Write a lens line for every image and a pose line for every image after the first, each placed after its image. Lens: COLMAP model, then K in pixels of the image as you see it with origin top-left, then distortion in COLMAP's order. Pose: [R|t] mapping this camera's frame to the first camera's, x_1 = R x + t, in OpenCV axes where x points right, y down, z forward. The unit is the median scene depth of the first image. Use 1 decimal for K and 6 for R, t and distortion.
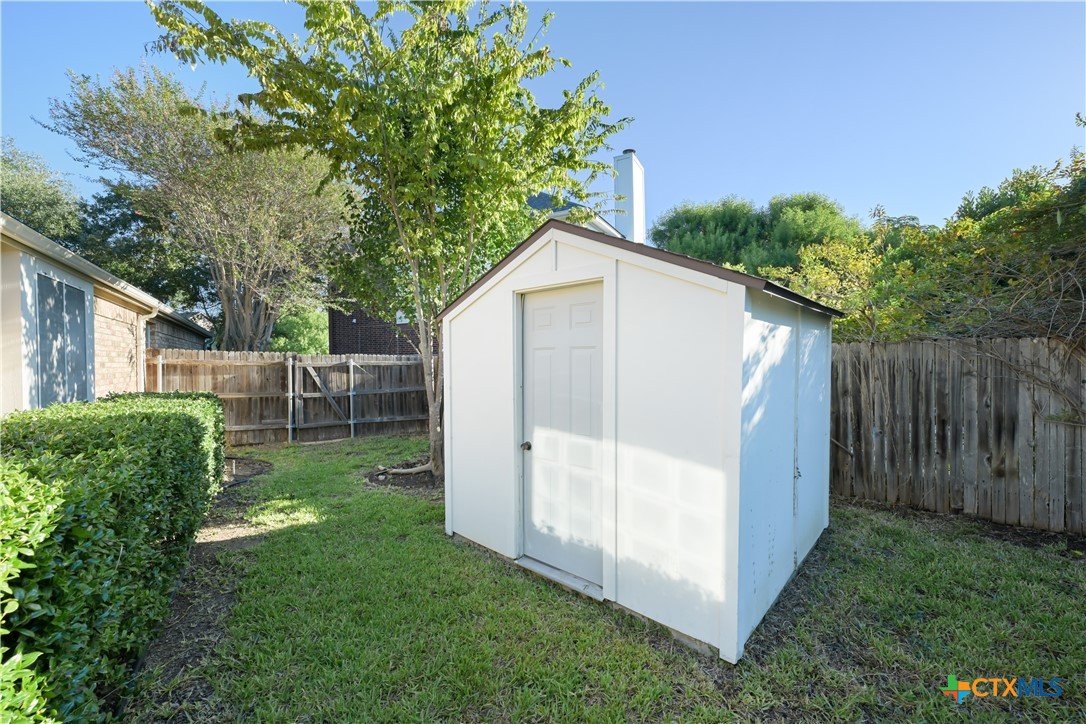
lens RADIAL K [[443.3, 0, 546.5], [0, 443.3, 366.2], [0, 0, 1]] dist [0.000037, -0.000058]
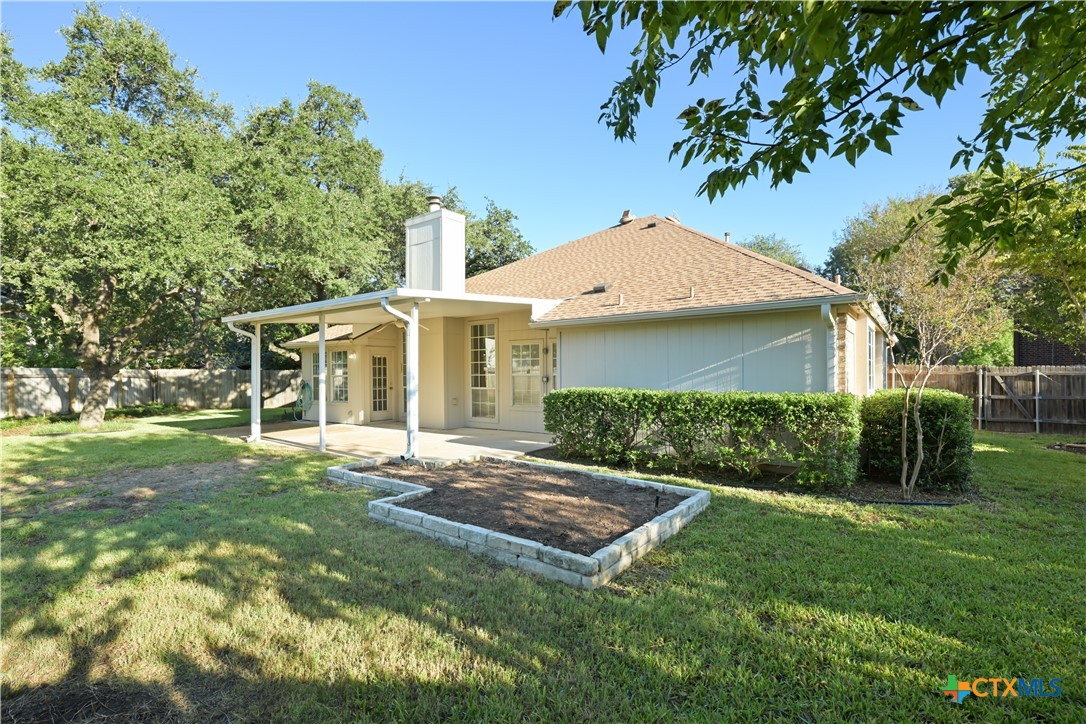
lens RADIAL K [[485.6, 0, 556.6], [0, 485.6, 370.3], [0, 0, 1]] dist [0.000750, 0.000146]
pose [[0.353092, -0.001979, -0.935587, 0.364148], [-0.007140, 0.999963, -0.004810, 0.001399], [0.935562, 0.008378, 0.353064, -0.751129]]
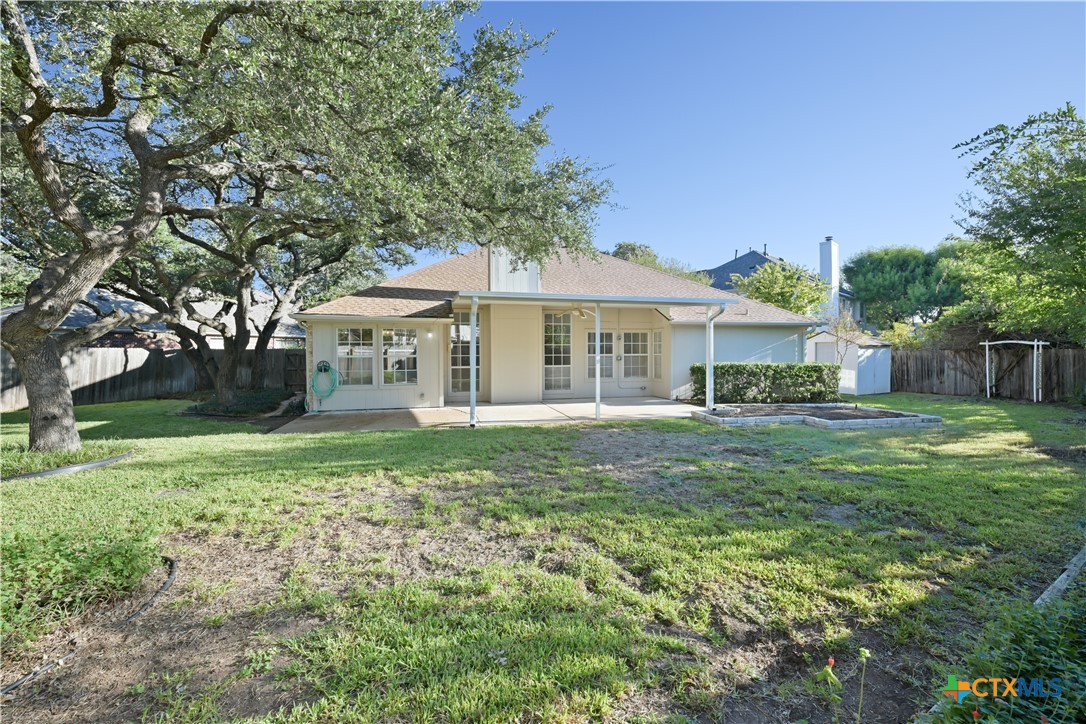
lens RADIAL K [[450.2, 0, 539.2], [0, 450.2, 362.0], [0, 0, 1]] dist [0.000121, 0.000028]
pose [[0.937540, 0.011832, -0.347676, -0.449443], [-0.008593, 0.999904, 0.010858, 0.016257], [0.347771, -0.007192, 0.937552, -1.837920]]
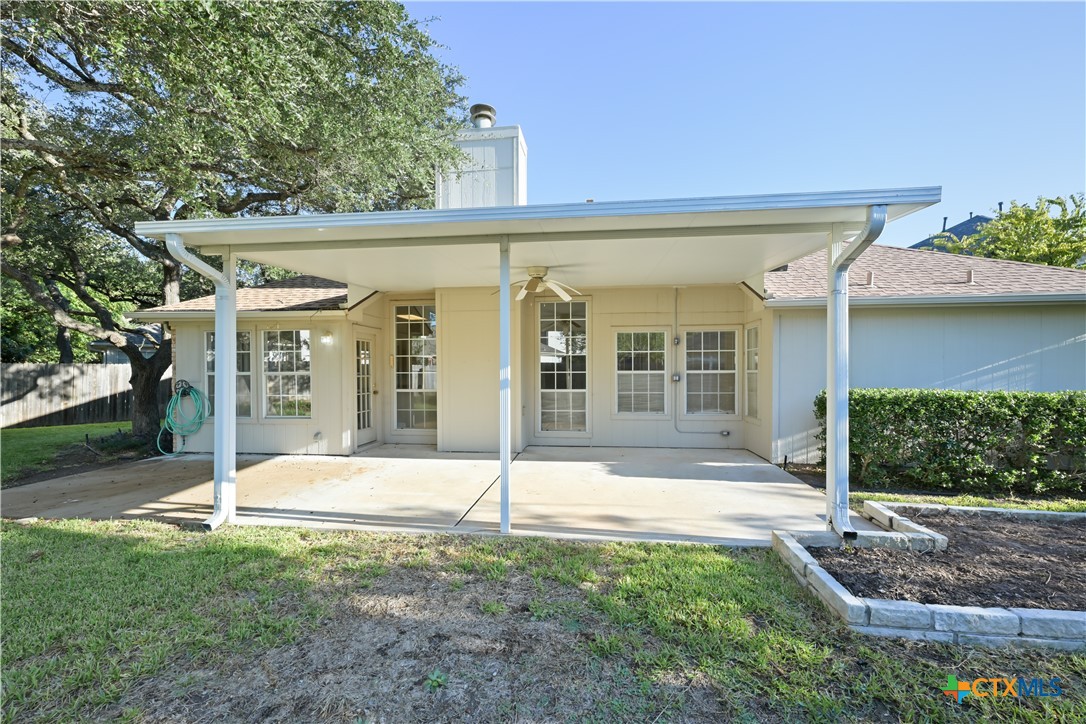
lens RADIAL K [[430.8, 0, 545.6], [0, 430.8, 367.7], [0, 0, 1]] dist [-0.000830, -0.000052]
pose [[0.766657, 0.002206, -0.642053, -0.396741], [-0.011055, 0.999891, -0.009765, 0.009558], [0.641962, 0.014584, 0.766598, -1.126555]]
